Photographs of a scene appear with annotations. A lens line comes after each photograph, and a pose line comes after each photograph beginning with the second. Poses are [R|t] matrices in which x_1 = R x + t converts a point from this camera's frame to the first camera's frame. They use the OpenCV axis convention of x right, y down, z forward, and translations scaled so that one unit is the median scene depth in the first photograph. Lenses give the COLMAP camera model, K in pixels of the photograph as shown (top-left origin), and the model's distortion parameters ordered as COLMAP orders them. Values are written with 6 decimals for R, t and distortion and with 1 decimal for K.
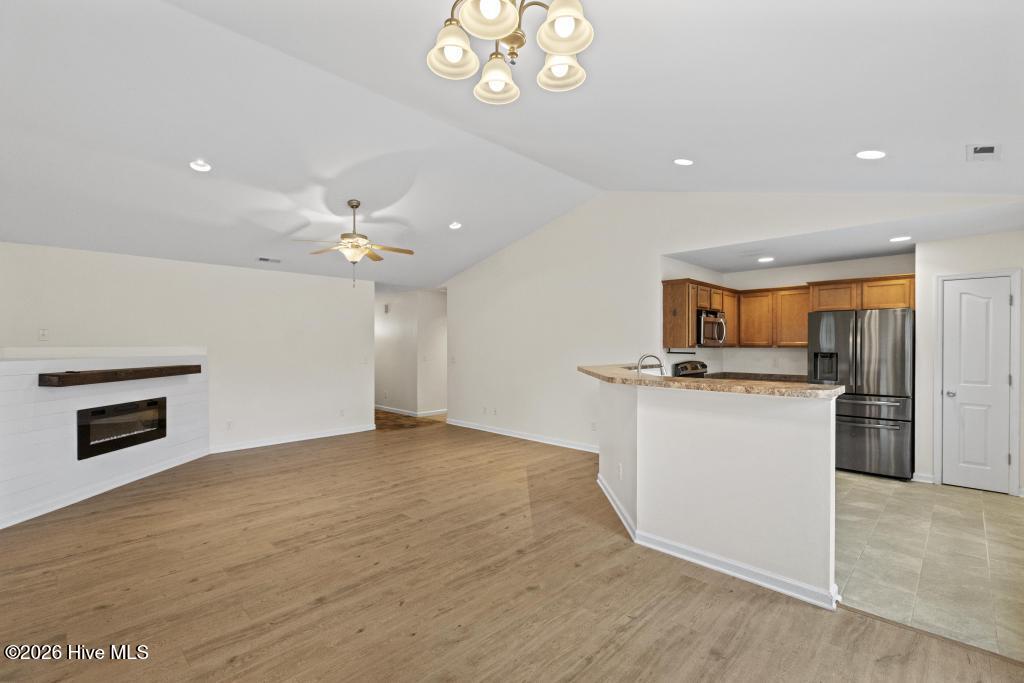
lens RADIAL K [[453.2, 0, 514.2], [0, 453.2, 344.2], [0, 0, 1]] dist [0.004328, -0.000282]
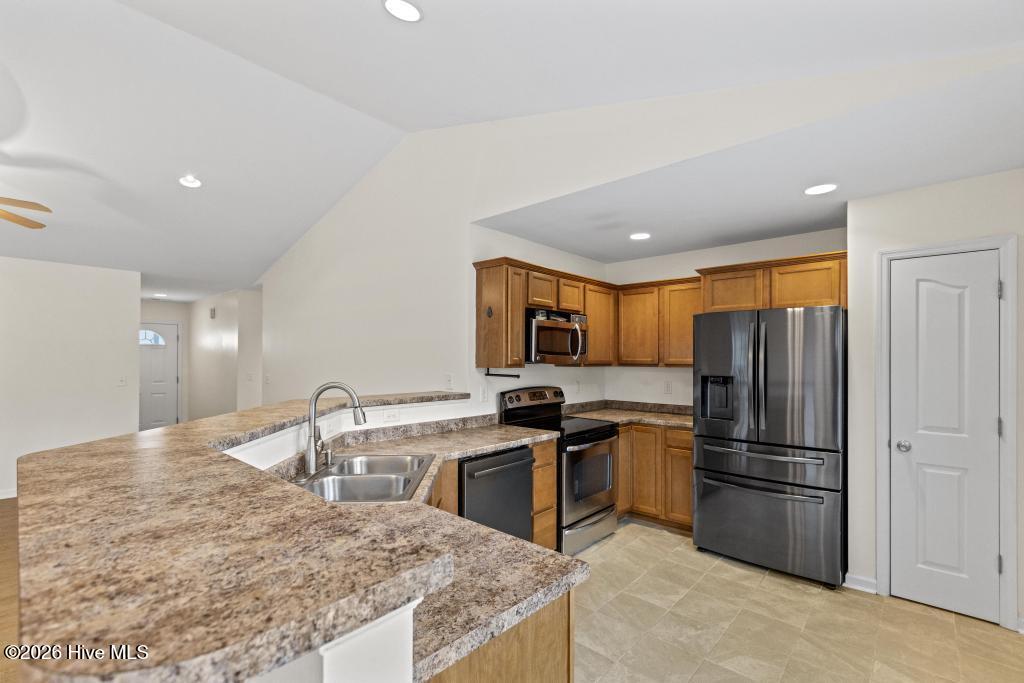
lens RADIAL K [[453.2, 0, 510.0], [0, 453.2, 352.5], [0, 0, 1]] dist [0.004328, -0.000282]
pose [[0.998738, 0.005284, 0.049940, 0.347620], [-0.004632, 0.999903, -0.013156, -0.004550], [-0.050005, 0.012908, 0.998666, 0.359136]]
